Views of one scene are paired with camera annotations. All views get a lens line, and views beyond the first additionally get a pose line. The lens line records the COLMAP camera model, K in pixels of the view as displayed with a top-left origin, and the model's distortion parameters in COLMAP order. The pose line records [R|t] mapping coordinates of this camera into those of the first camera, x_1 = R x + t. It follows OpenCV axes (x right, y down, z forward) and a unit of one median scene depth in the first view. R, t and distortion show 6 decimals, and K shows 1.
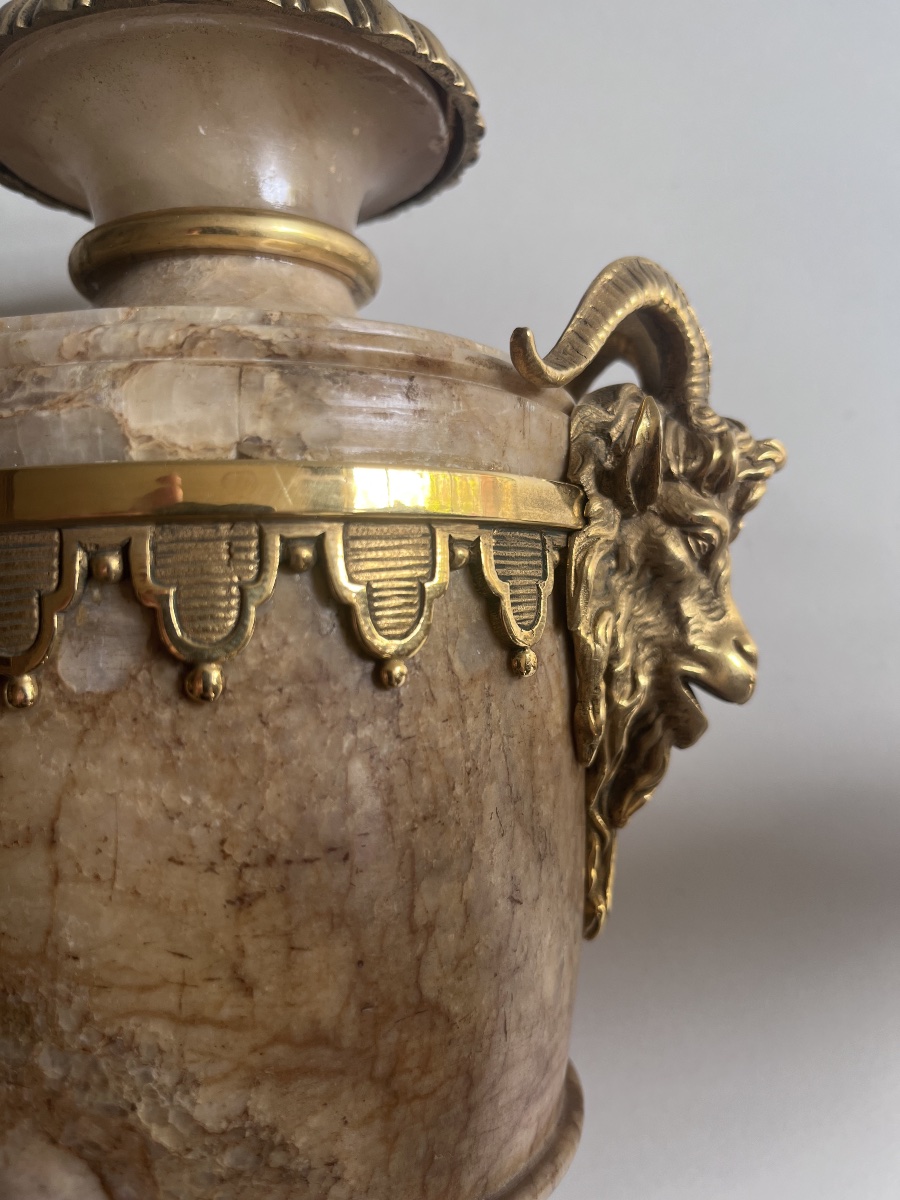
lens RADIAL K [[920.8, 0, 447.9], [0, 920.8, 605.1], [0, 0, 1]] dist [0.008820, -0.035131]
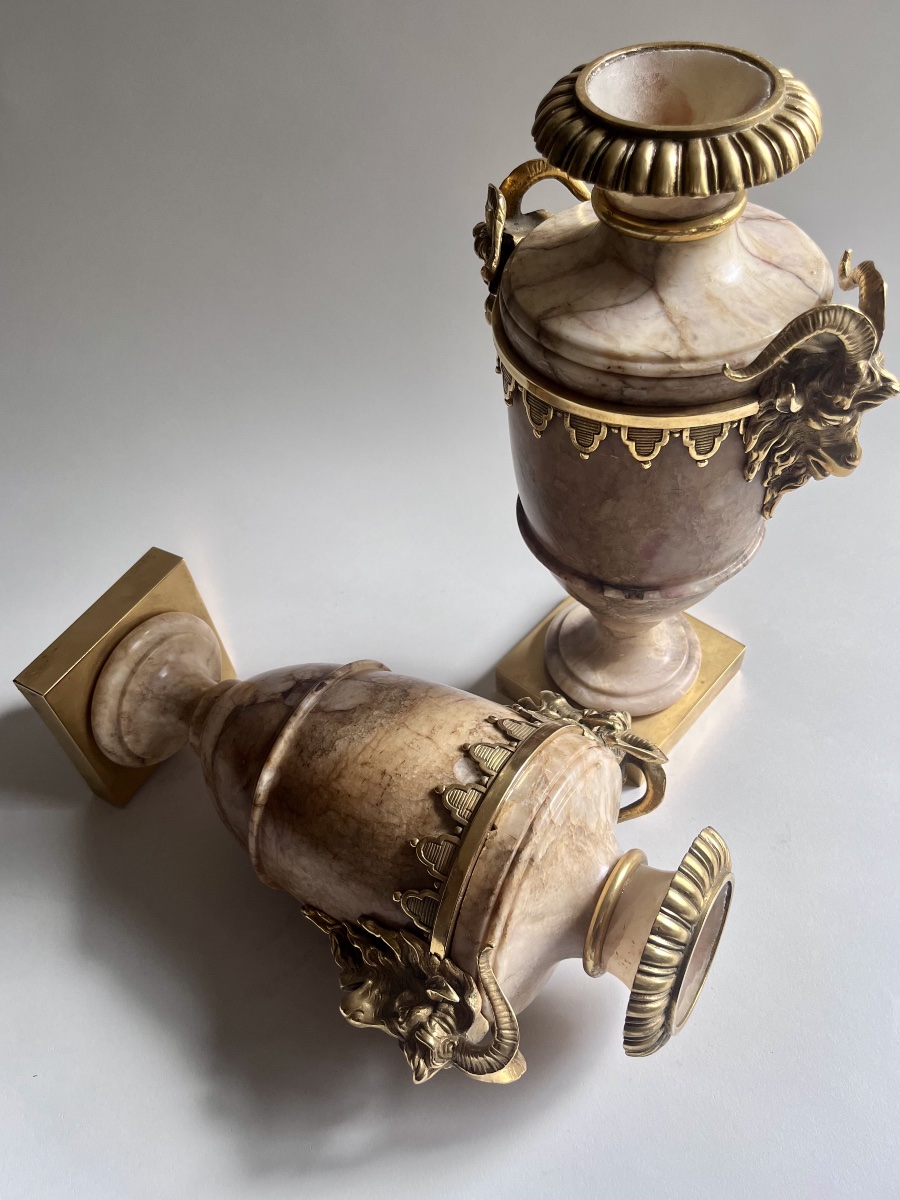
lens RADIAL K [[920.8, 0, 451.3], [0, 920.8, 592.2], [0, 0, 1]] dist [0.008820, -0.035131]
pose [[-0.533085, 0.689384, -0.490480, 0.853109], [-0.829699, -0.312504, 0.462537, -1.254104], [0.165588, 0.653522, 0.738573, -1.918484]]
